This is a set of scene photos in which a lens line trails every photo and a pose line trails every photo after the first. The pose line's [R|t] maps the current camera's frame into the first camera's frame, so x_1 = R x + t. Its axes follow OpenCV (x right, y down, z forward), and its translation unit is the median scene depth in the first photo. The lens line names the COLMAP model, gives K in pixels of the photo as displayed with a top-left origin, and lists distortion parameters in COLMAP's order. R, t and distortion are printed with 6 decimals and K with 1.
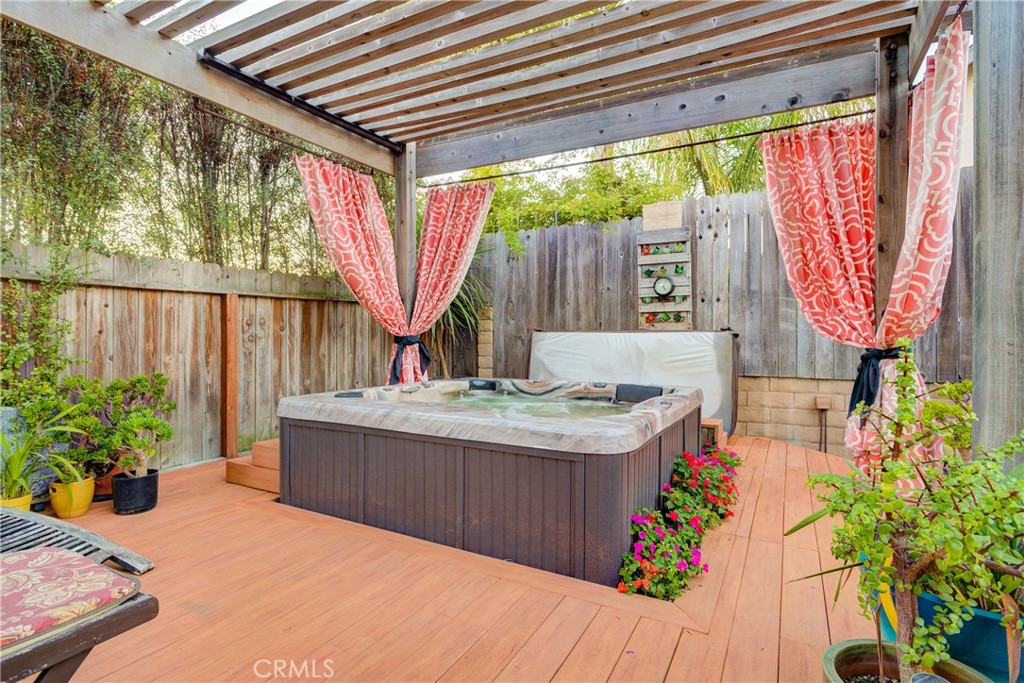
lens RADIAL K [[501.4, 0, 508.3], [0, 501.4, 340.6], [0, 0, 1]] dist [-0.002022, -0.000663]
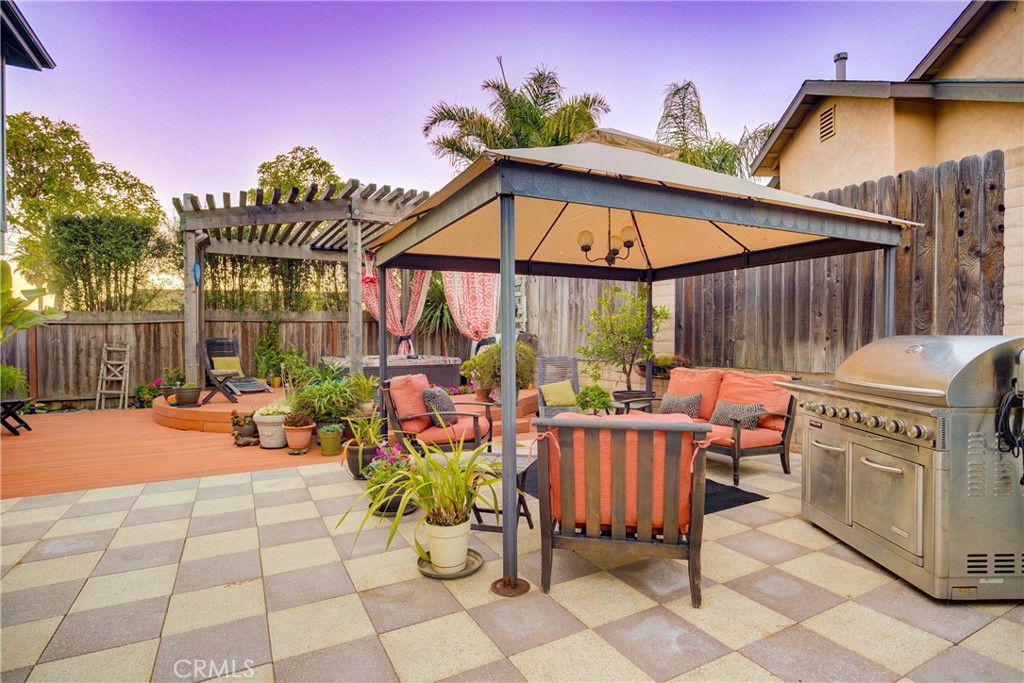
lens RADIAL K [[502.8, 0, 516.1], [0, 502.8, 343.3], [0, 0, 1]] dist [-0.016990, 0.006039]
pose [[0.844600, 0.004265, -0.535380, 1.363541], [0.000719, 0.999958, 0.009100, 0.002167], [0.535397, -0.008071, 0.844562, -0.607549]]
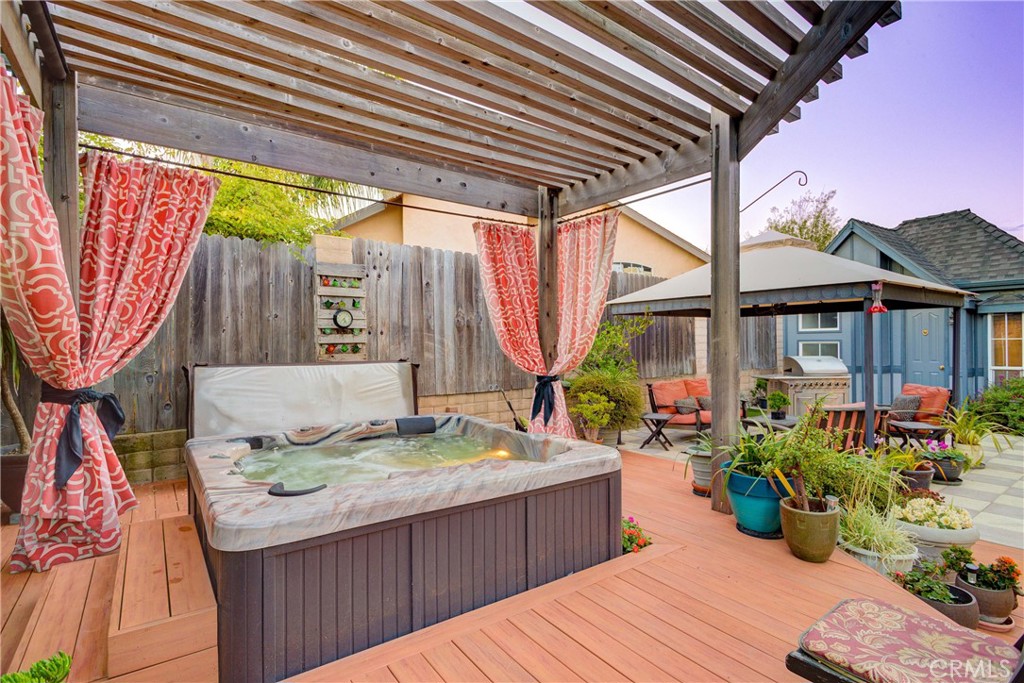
lens RADIAL K [[502.8, 0, 510.5], [0, 502.8, 342.3], [0, 0, 1]] dist [-0.016990, 0.006039]
pose [[0.419919, -0.002501, 0.907558, -0.504591], [0.008656, 0.999962, -0.001250, -0.057251], [-0.907521, 0.008381, 0.419924, 0.259305]]
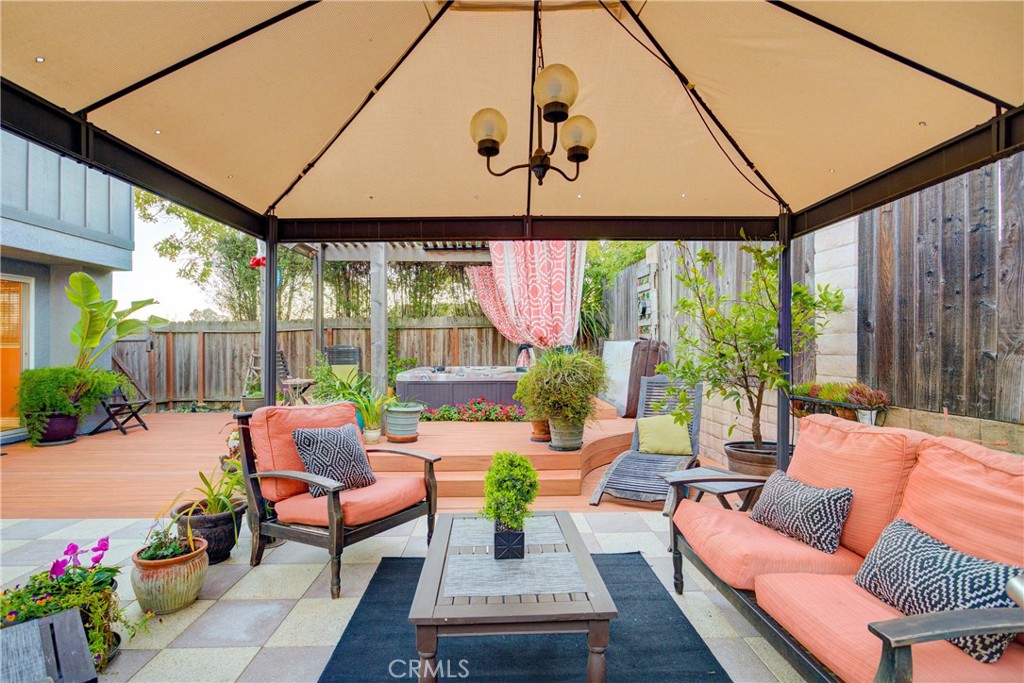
lens RADIAL K [[501.4, 0, 502.8], [0, 501.4, 342.4], [0, 0, 1]] dist [-0.002022, -0.000663]
pose [[0.513392, -0.005552, -0.858137, 1.341152], [-0.002644, 0.999964, -0.008052, -0.000279], [0.858150, 0.006402, 0.513358, -0.061634]]
